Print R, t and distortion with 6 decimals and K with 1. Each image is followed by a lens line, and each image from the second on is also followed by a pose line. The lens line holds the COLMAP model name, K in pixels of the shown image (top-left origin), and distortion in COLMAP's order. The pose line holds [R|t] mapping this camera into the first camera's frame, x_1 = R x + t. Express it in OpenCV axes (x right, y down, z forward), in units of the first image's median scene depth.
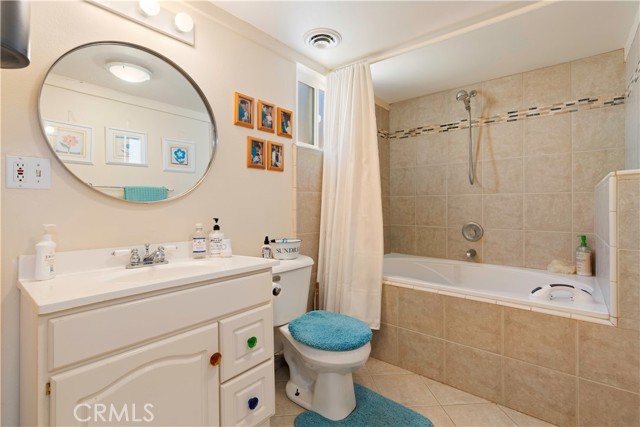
lens RADIAL K [[293.4, 0, 322.2], [0, 293.4, 206.9], [0, 0, 1]] dist [-0.002161, -0.000814]
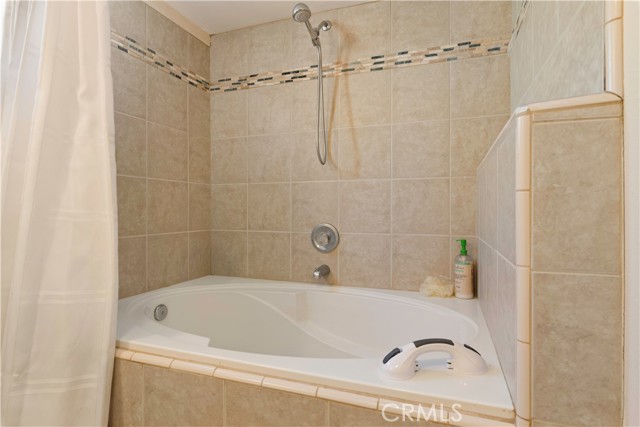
lens RADIAL K [[346.8, 0, 319.3], [0, 346.8, 215.2], [0, 0, 1]] dist [-0.012299, -0.000570]
pose [[0.940396, -0.007701, 0.339993, 0.286489], [0.002160, 0.999859, 0.016671, 0.025570], [-0.340074, -0.014943, 0.940280, 0.337894]]
